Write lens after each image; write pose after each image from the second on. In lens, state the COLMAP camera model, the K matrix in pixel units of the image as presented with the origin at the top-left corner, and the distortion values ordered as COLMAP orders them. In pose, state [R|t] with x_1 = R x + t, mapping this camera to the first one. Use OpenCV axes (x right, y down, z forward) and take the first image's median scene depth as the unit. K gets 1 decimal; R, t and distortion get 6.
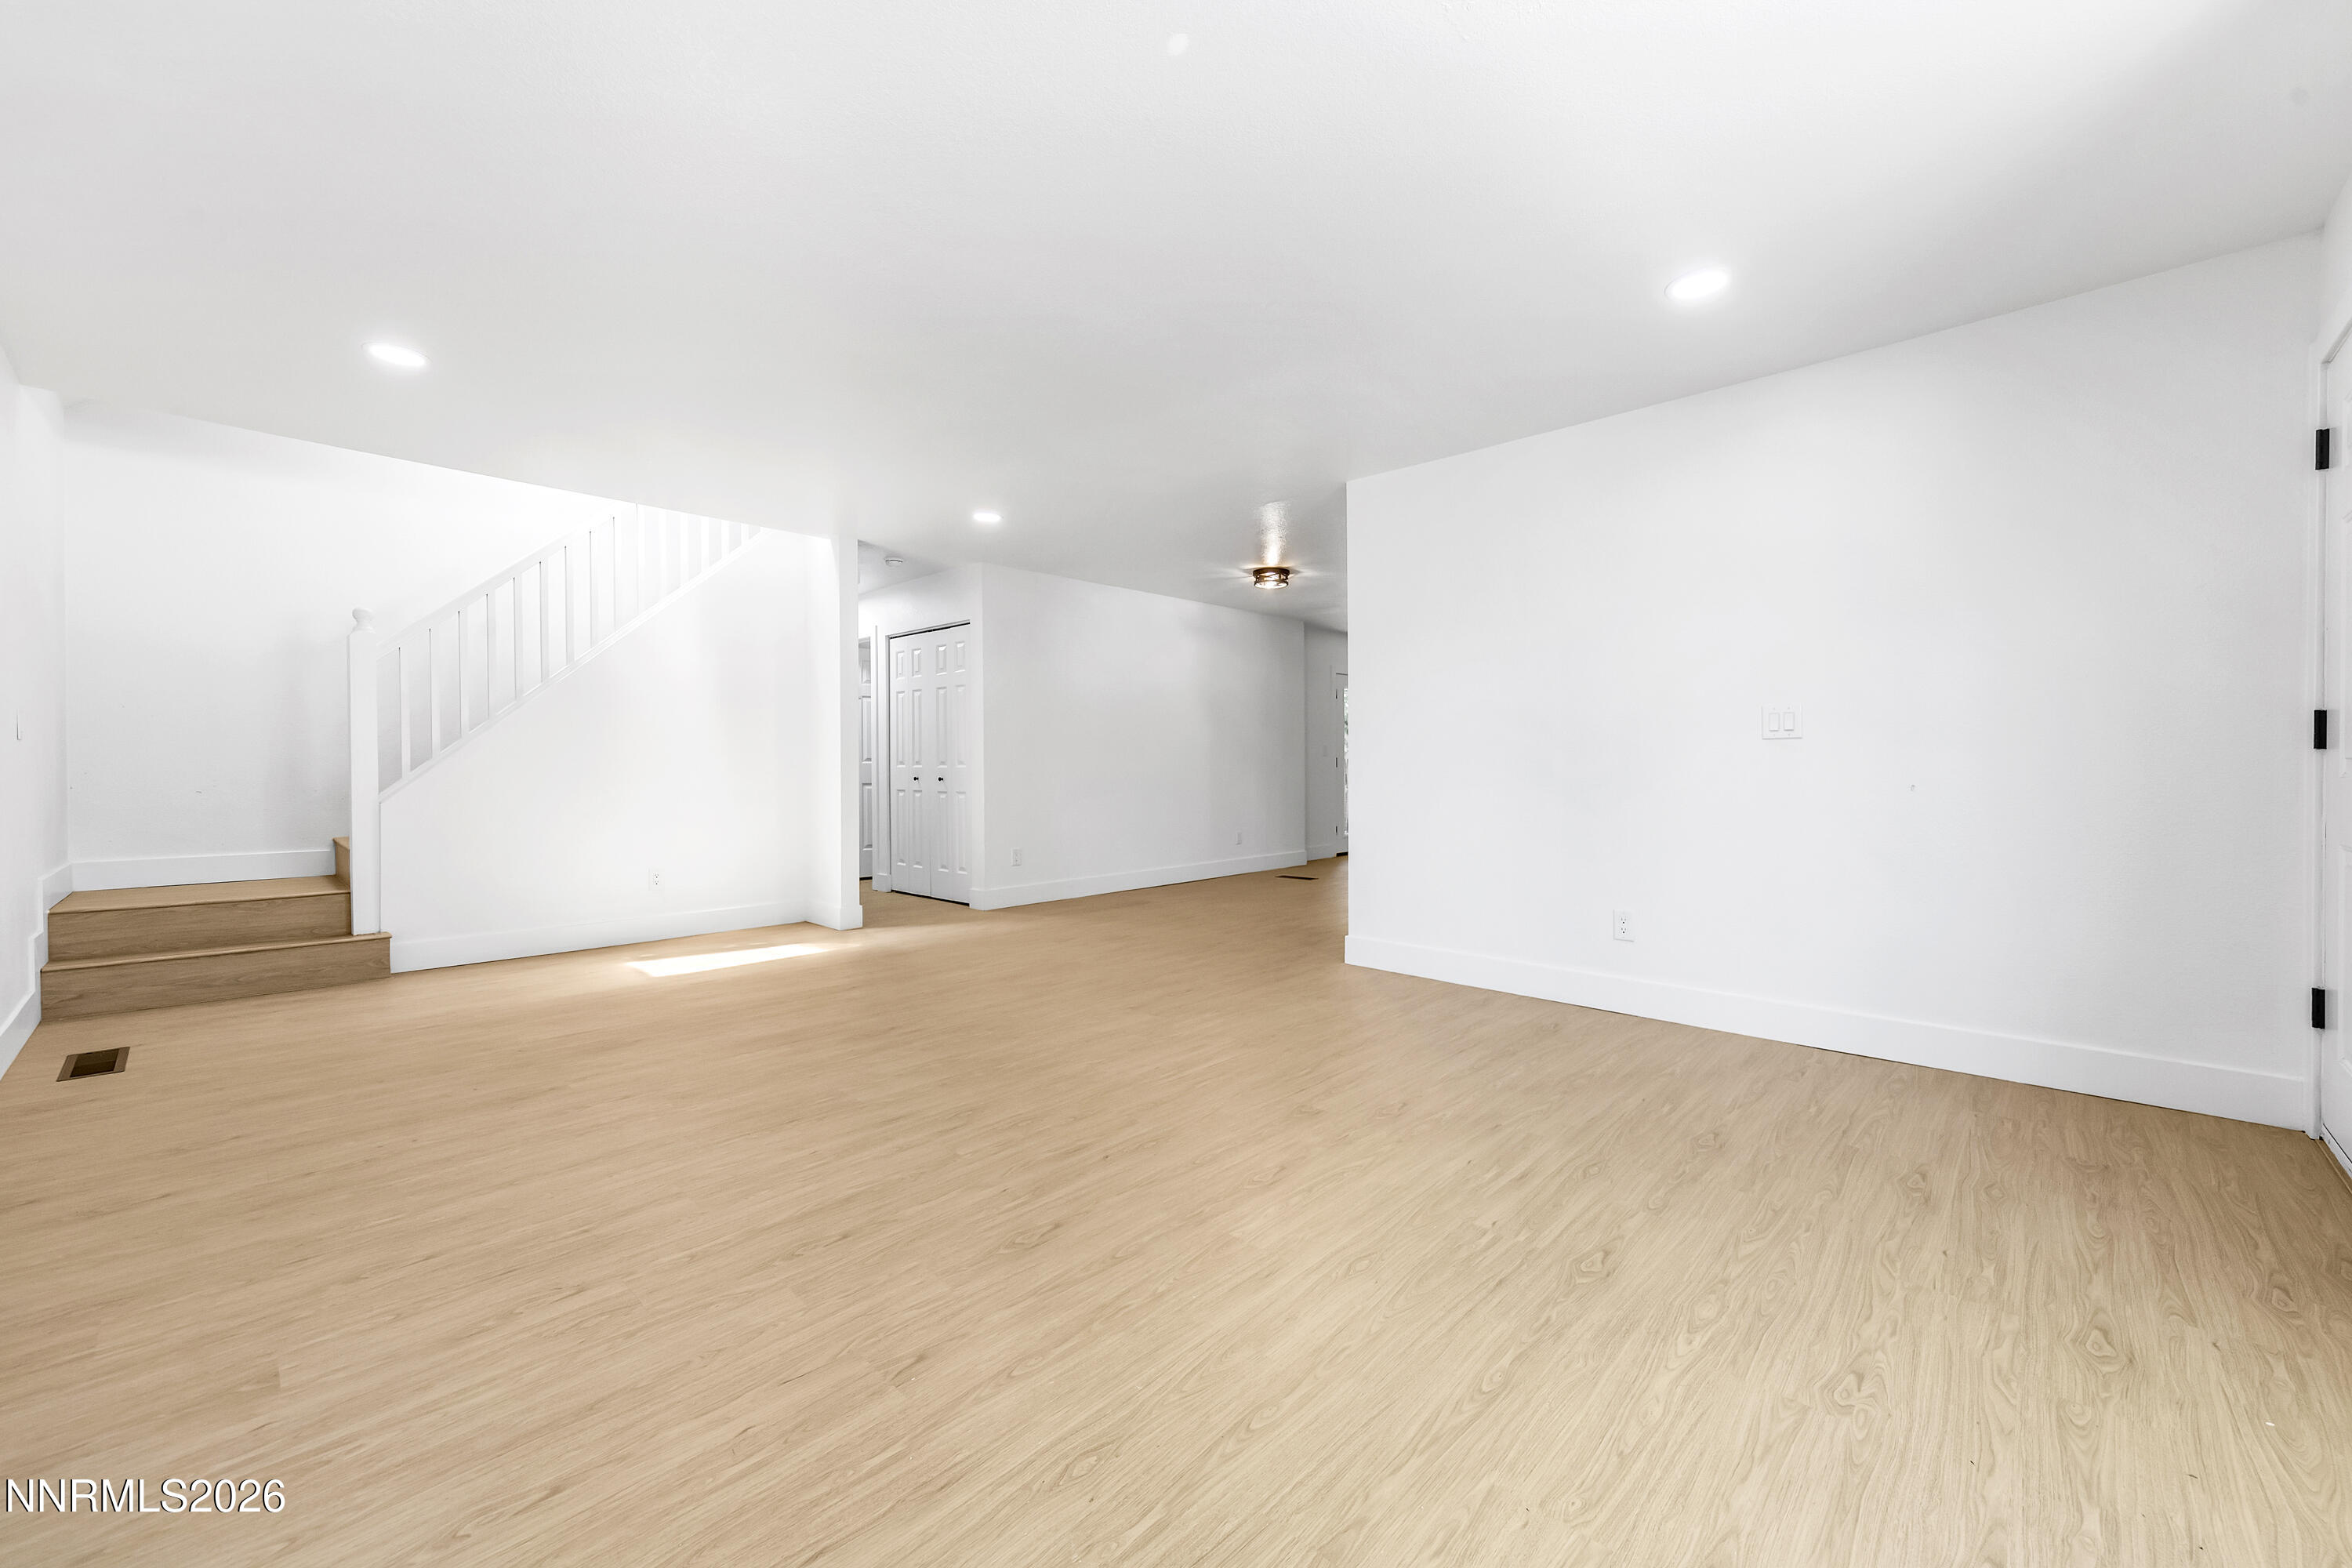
lens RADIAL K [[993.5, 0, 1175.7], [0, 993.5, 762.3], [0, 0, 1]] dist [0.002804, 0.000291]
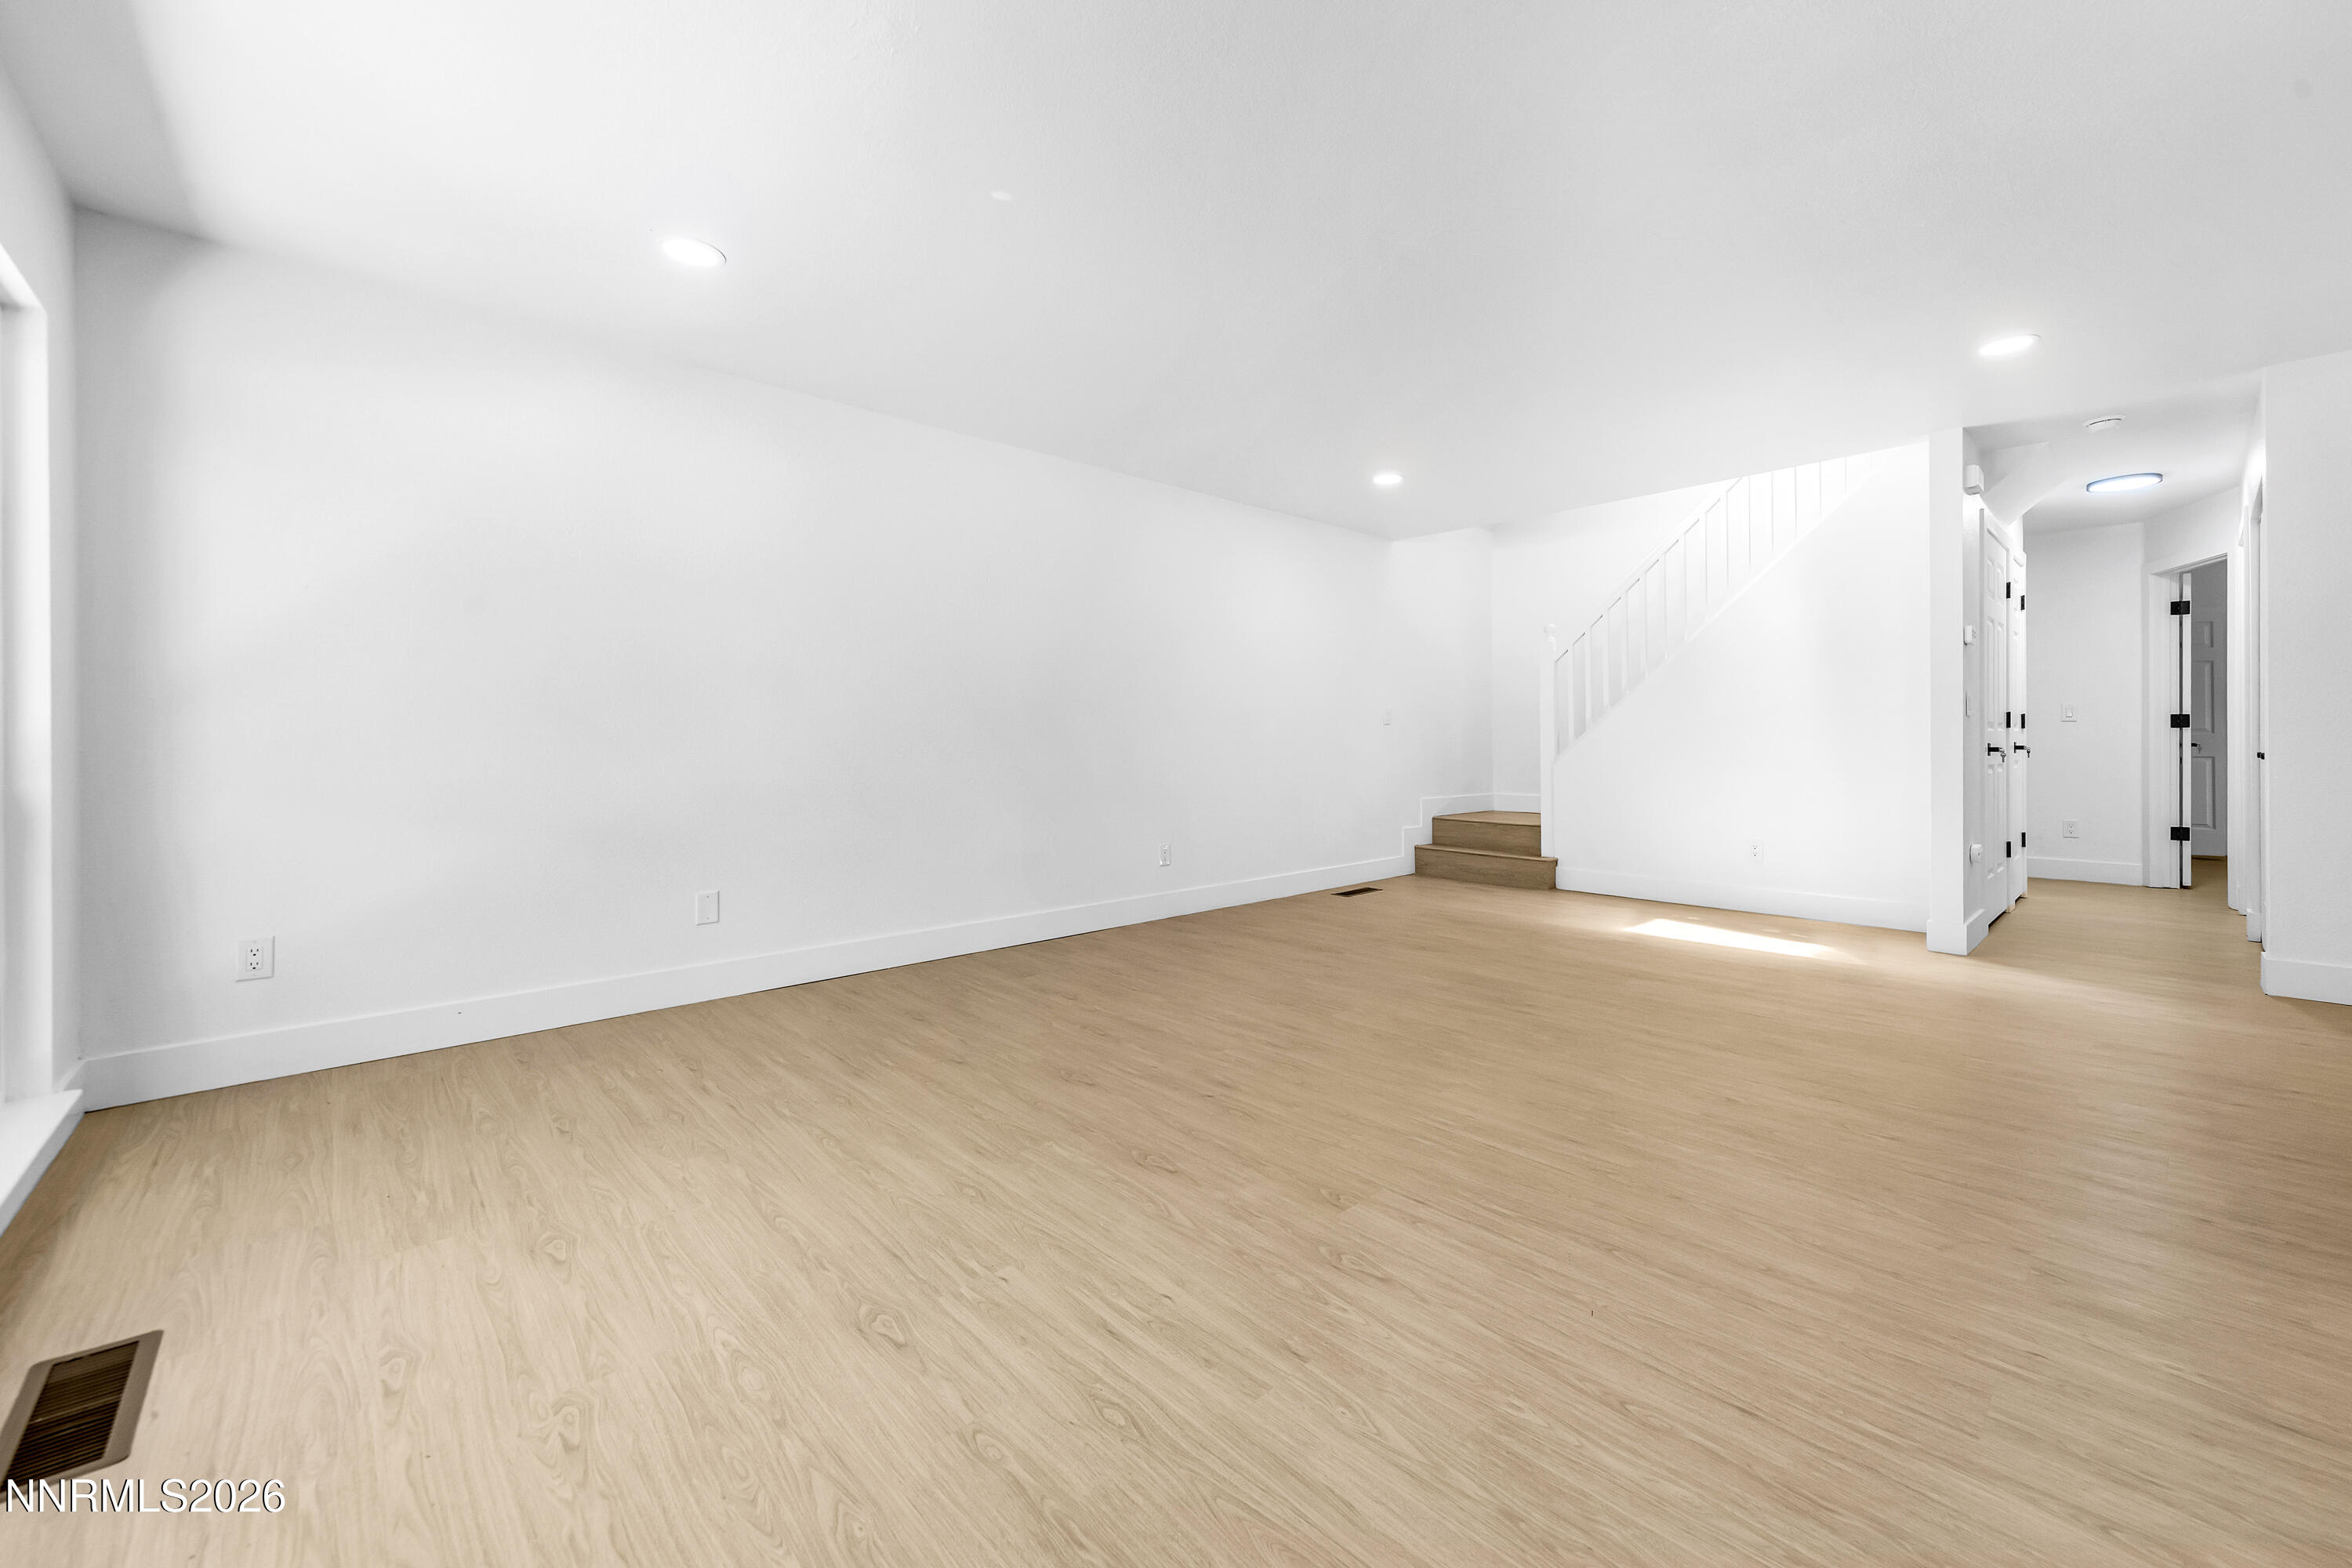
lens RADIAL K [[936.8, 0, 1171.1], [0, 936.8, 744.5], [0, 0, 1]] dist [0.001060, -0.000249]
pose [[-0.116771, 0.008300, -0.993124, 1.174005], [0.006305, 0.999951, 0.007616, 0.002706], [0.993139, -0.005372, -0.116818, 1.328964]]
